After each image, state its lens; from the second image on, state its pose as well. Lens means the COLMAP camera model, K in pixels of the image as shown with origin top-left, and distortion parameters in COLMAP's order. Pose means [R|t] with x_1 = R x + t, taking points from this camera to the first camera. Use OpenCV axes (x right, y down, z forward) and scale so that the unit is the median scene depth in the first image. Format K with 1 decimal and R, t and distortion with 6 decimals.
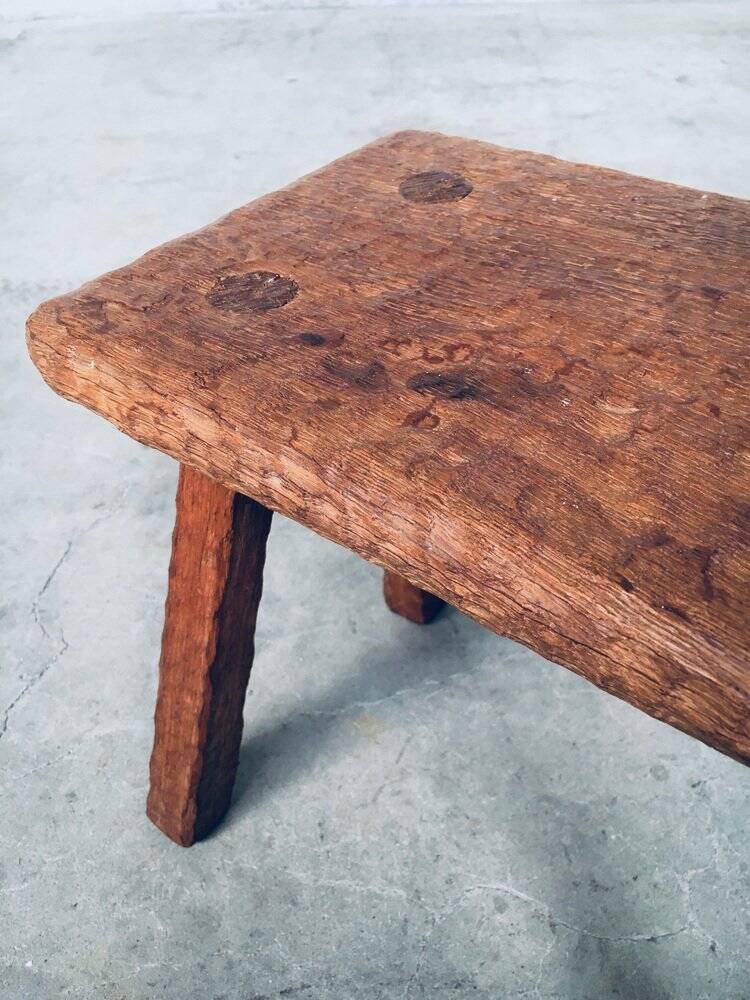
lens RADIAL K [[850.6, 0, 370.7], [0, 850.6, 513.7], [0, 0, 1]] dist [0.067805, -0.112809]
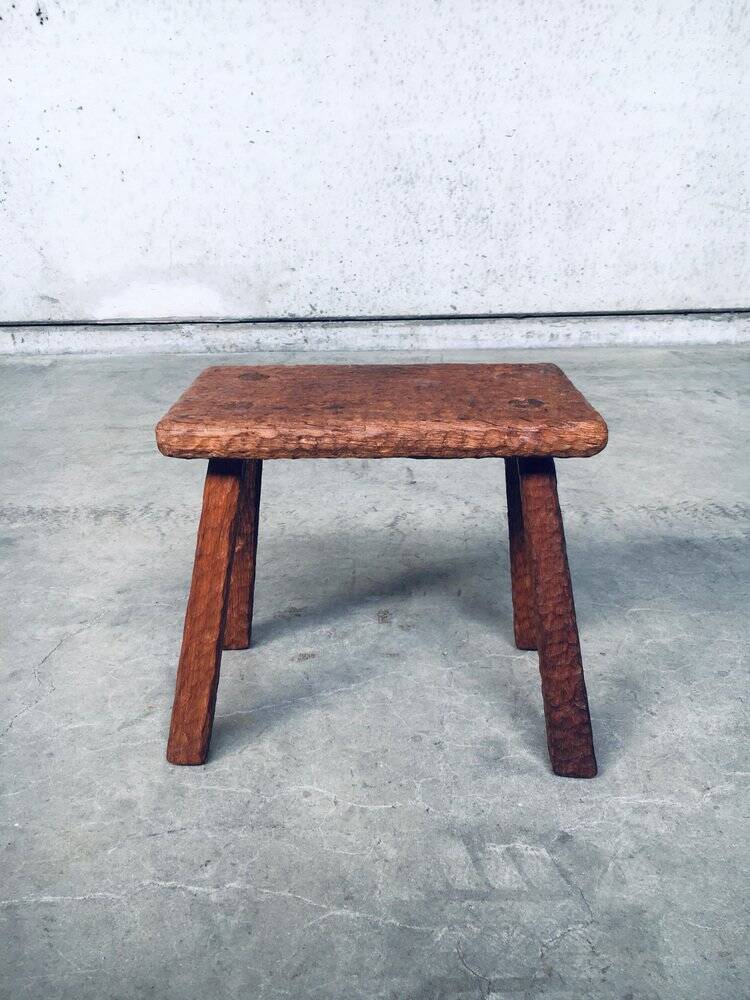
lens RADIAL K [[850.6, 0, 368.5], [0, 850.6, 502.8], [0, 0, 1]] dist [0.067805, -0.112809]
pose [[0.999701, 0.010503, 0.022063, 0.204727], [-0.001858, 0.932972, -0.359945, 0.470962], [-0.024365, 0.359797, 0.932713, -0.679637]]
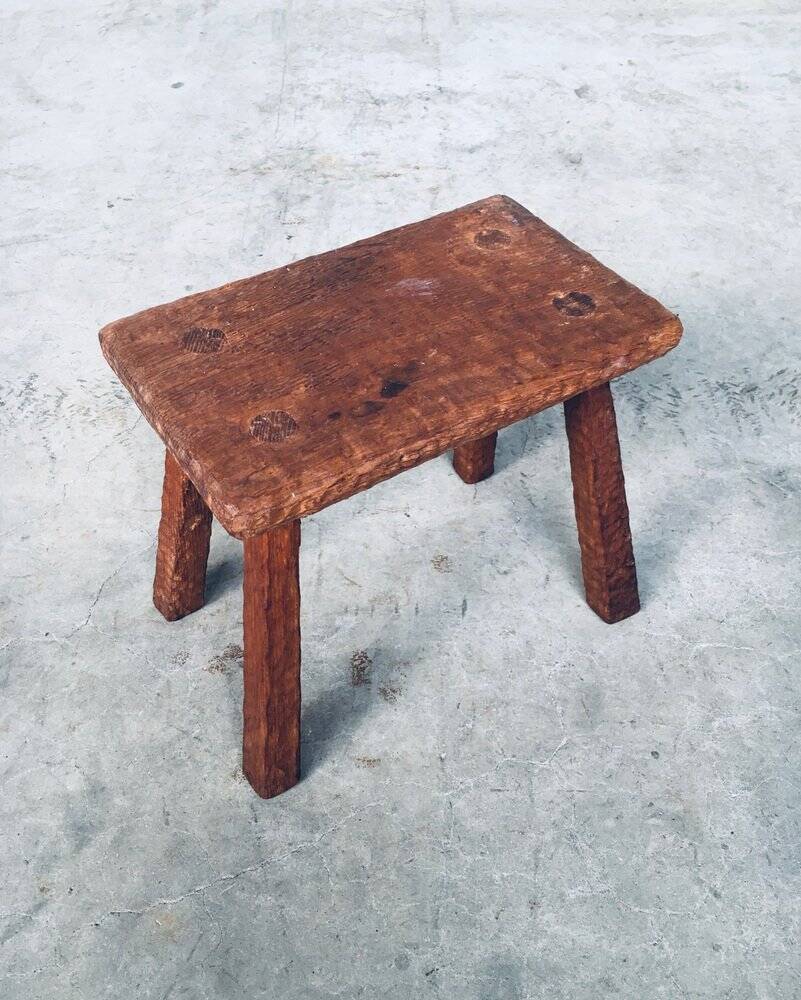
lens RADIAL K [[955.0, 0, 383.2], [0, 955.0, 486.5], [0, 0, 1]] dist [0.024052, 0.000000]
pose [[0.998821, -0.019788, 0.044318, 0.263183], [0.016300, 0.996841, 0.077732, -0.481844], [-0.045716, -0.076918, 0.995989, -0.309954]]
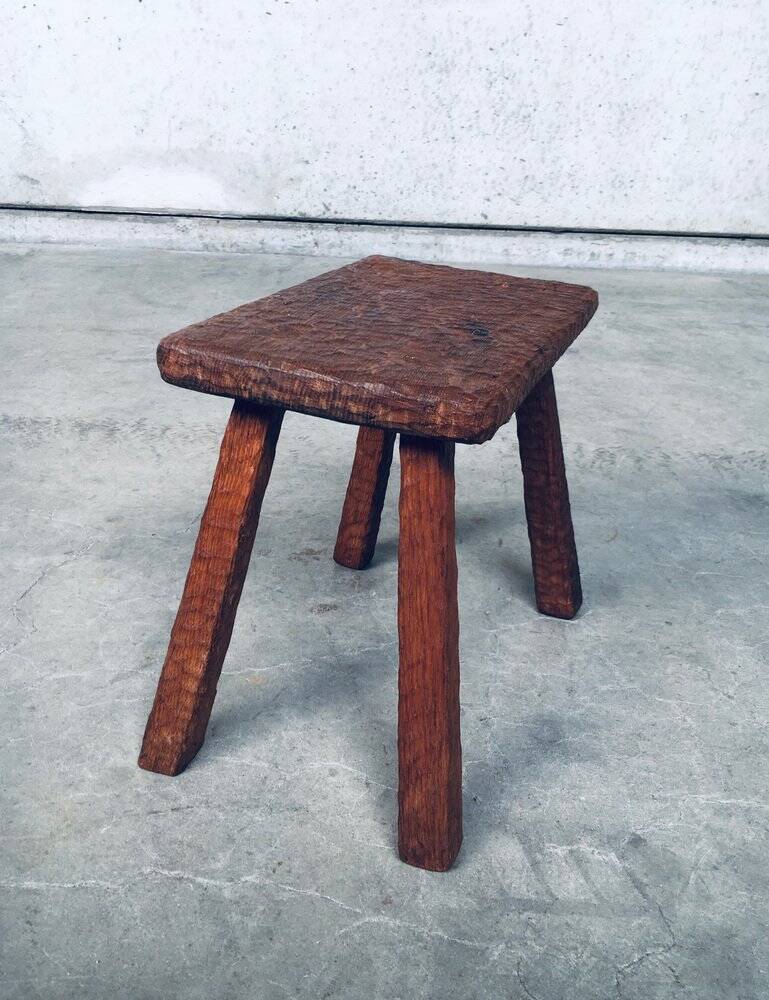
lens RADIAL K [[935.8, 0, 370.7], [0, 935.8, 456.1], [0, 0, 1]] dist [0.026645, 0.000000]
pose [[0.997214, 0.065731, 0.035258, 0.110827], [-0.050312, 0.941710, -0.332642, 0.426689], [-0.055068, 0.329941, 0.942394, -0.580337]]
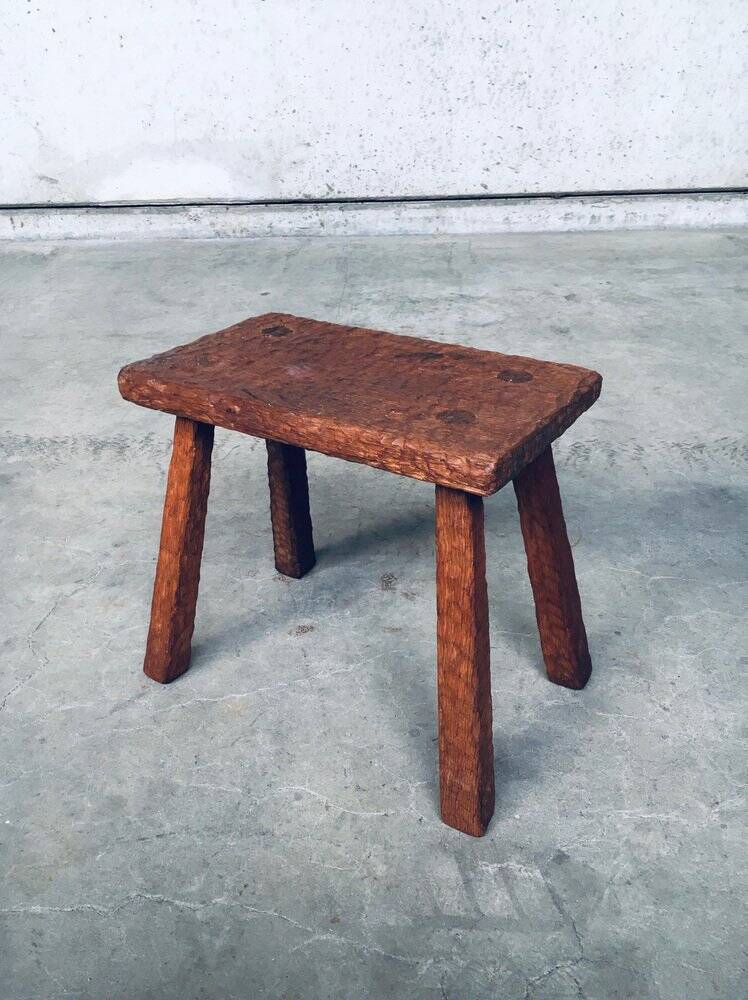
lens RADIAL K [[893.8, 0, 348.4], [0, 893.8, 475.2], [0, 0, 1]] dist [0.068181, -0.108444]
pose [[0.999370, 0.018211, -0.030460, 0.258062], [-0.025068, 0.969785, -0.242672, 0.247121], [0.025120, 0.243282, 0.969630, -0.721561]]
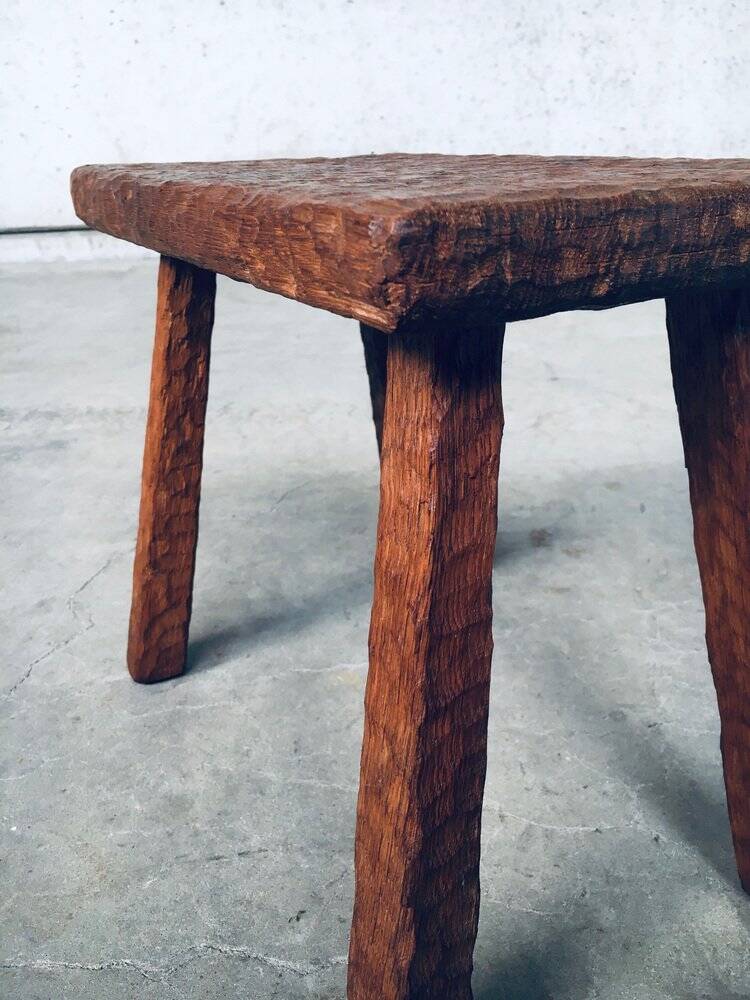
lens RADIAL K [[850.6, 0, 371.3], [0, 850.6, 516.4], [0, 0, 1]] dist [0.067805, -0.112809]
pose [[0.996578, 0.020779, -0.080002, 0.113239], [-0.042334, 0.959617, -0.278107, 0.373797], [0.070993, 0.280542, 0.957213, -0.102721]]
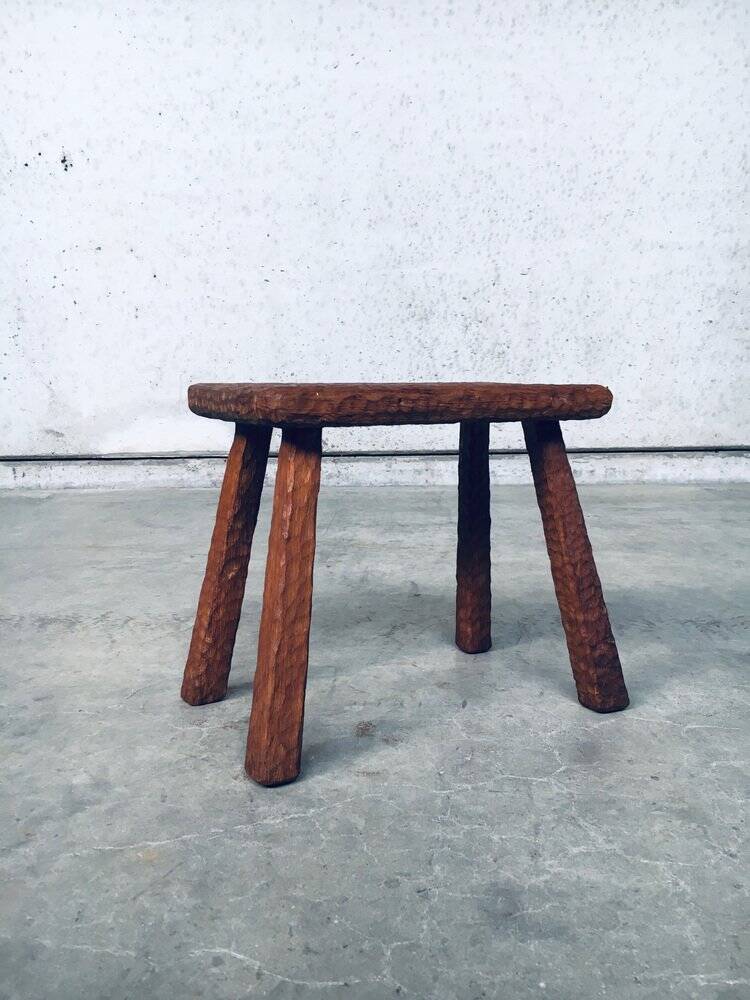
lens RADIAL K [[850.6, 0, 370.1], [0, 850.6, 502.1], [0, 0, 1]] dist [0.067805, -0.112809]
pose [[0.999677, 0.022972, -0.010884, 0.309432], [-0.025198, 0.839074, -0.543434, 0.497405], [-0.003351, 0.543532, 0.839381, -0.220662]]
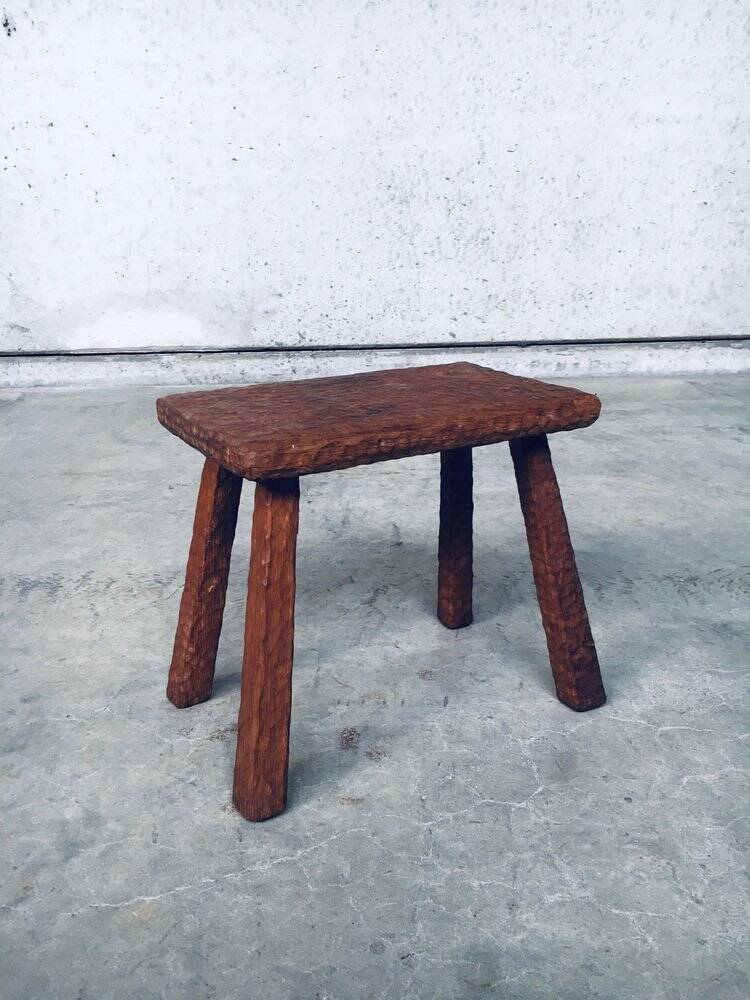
lens RADIAL K [[850.6, 0, 371.2], [0, 850.6, 500.9], [0, 0, 1]] dist [0.067805, -0.112809]
pose [[0.999863, 0.007726, 0.014622, 0.307094], [-0.001535, 0.923709, -0.383092, 0.186779], [-0.016466, 0.383017, 0.923594, -0.337763]]
